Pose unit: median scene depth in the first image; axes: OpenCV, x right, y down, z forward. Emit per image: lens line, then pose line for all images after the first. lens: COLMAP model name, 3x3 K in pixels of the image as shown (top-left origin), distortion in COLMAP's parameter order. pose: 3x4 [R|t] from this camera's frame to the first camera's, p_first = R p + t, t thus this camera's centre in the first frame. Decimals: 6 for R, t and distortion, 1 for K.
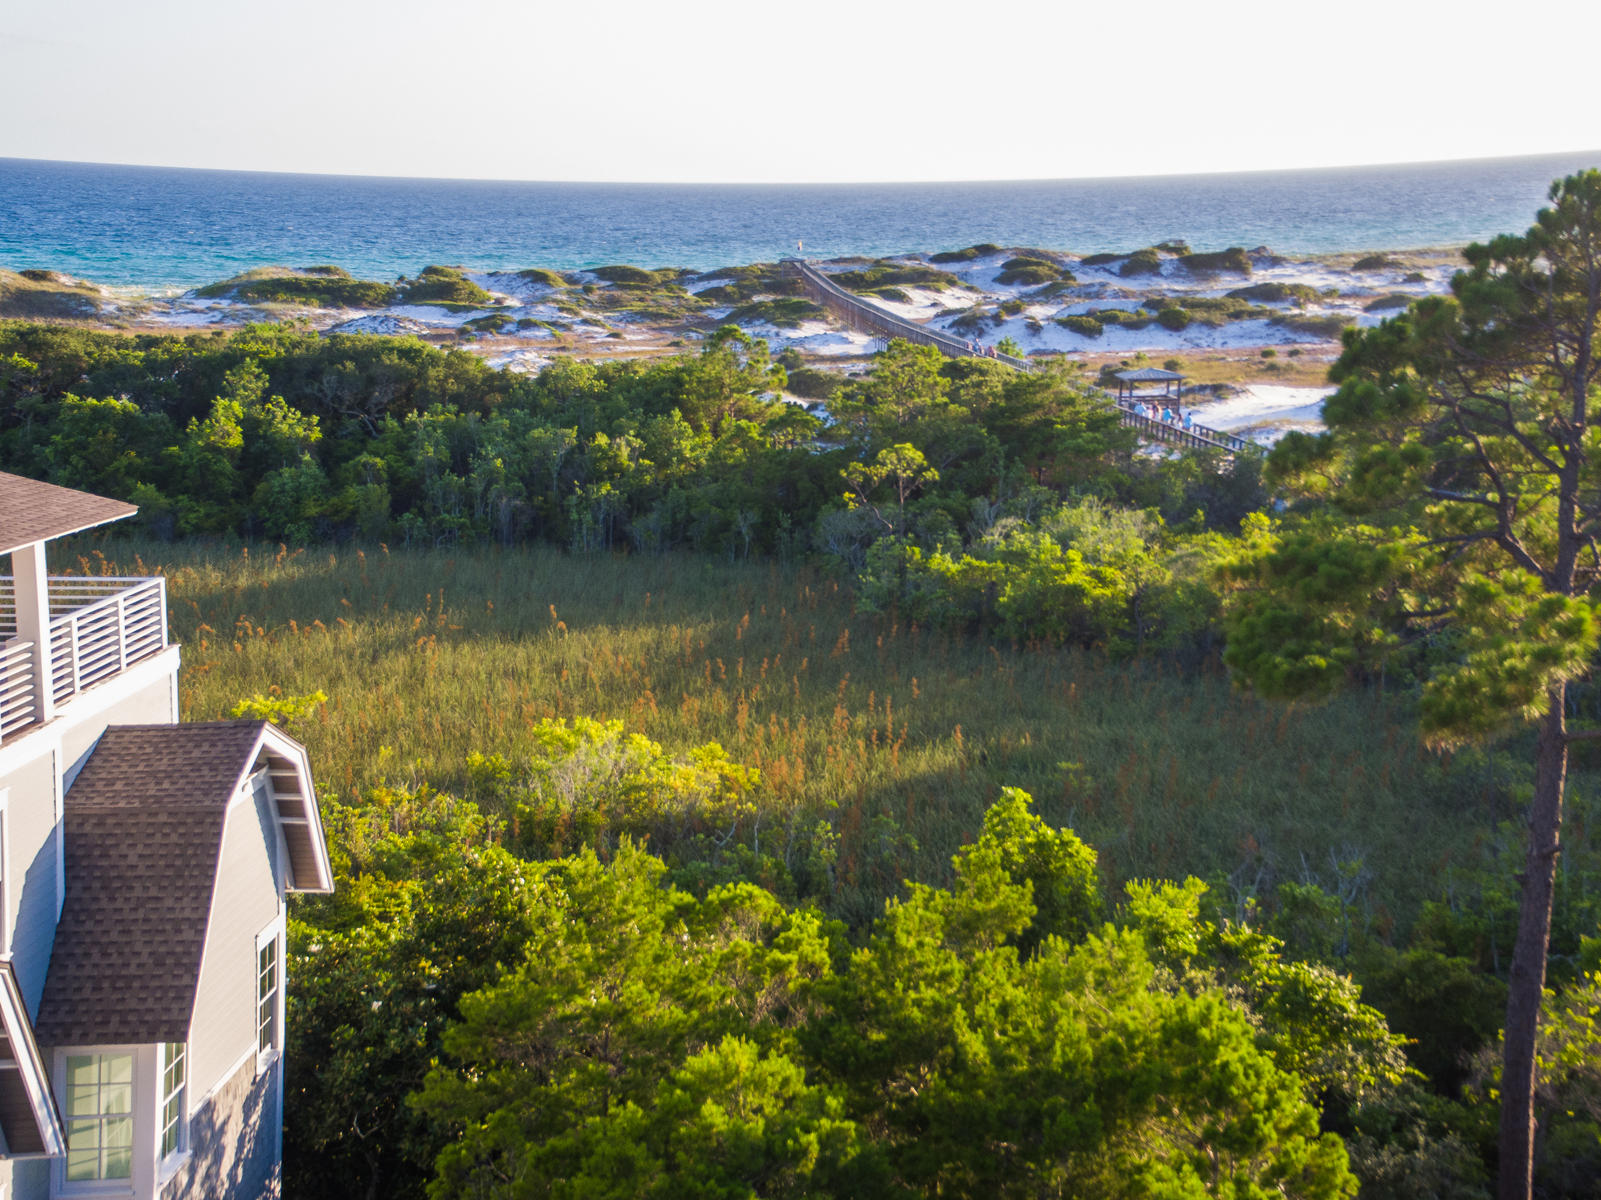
lens RADIAL K [[2278.1, 0, 800.8], [0, 2278.1, 569.8], [0, 0, 1]] dist [0.620351, -0.002577]
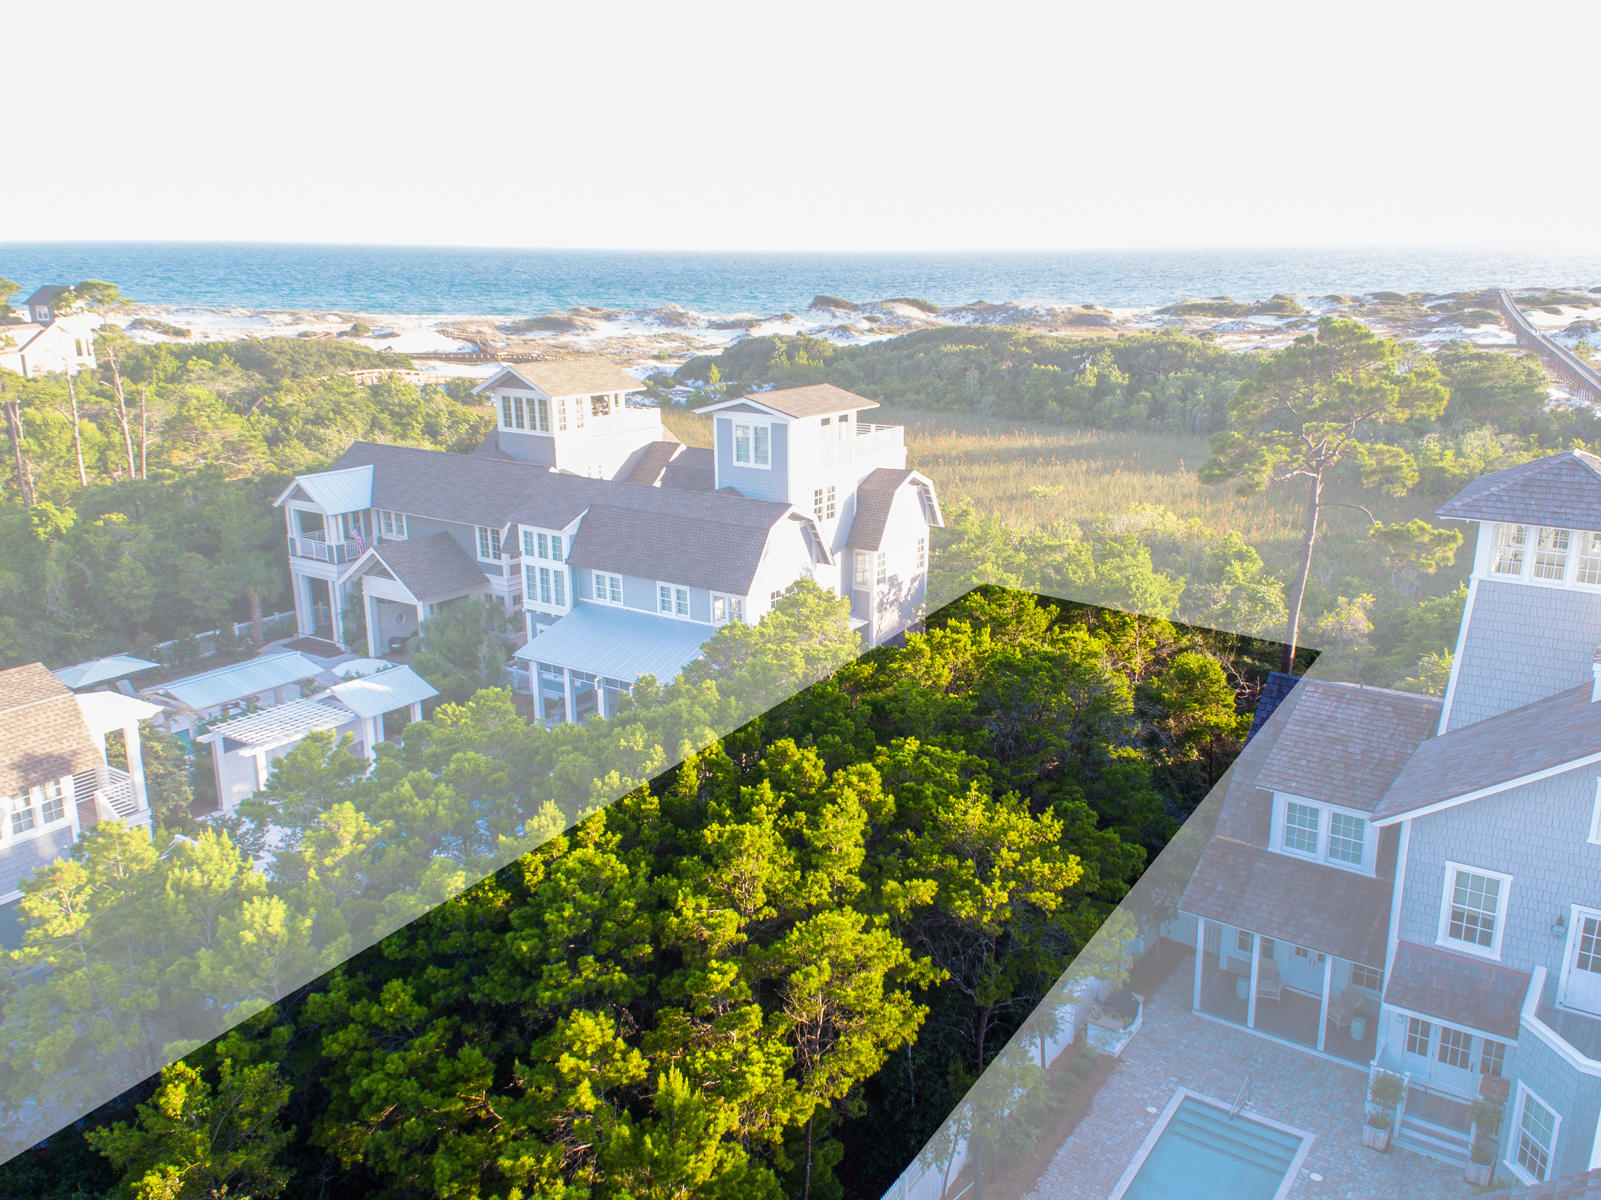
lens RADIAL K [[1284.5, 0, 800.5], [0, 1284.5, 600.0], [0, 0, 1]] dist [0.004138, -0.176155]
pose [[0.831004, 0.118130, -0.543578, 0.134092], [-0.054261, 0.989745, 0.132138, 0.002655], [0.553613, -0.080312, 0.828892, -0.130028]]
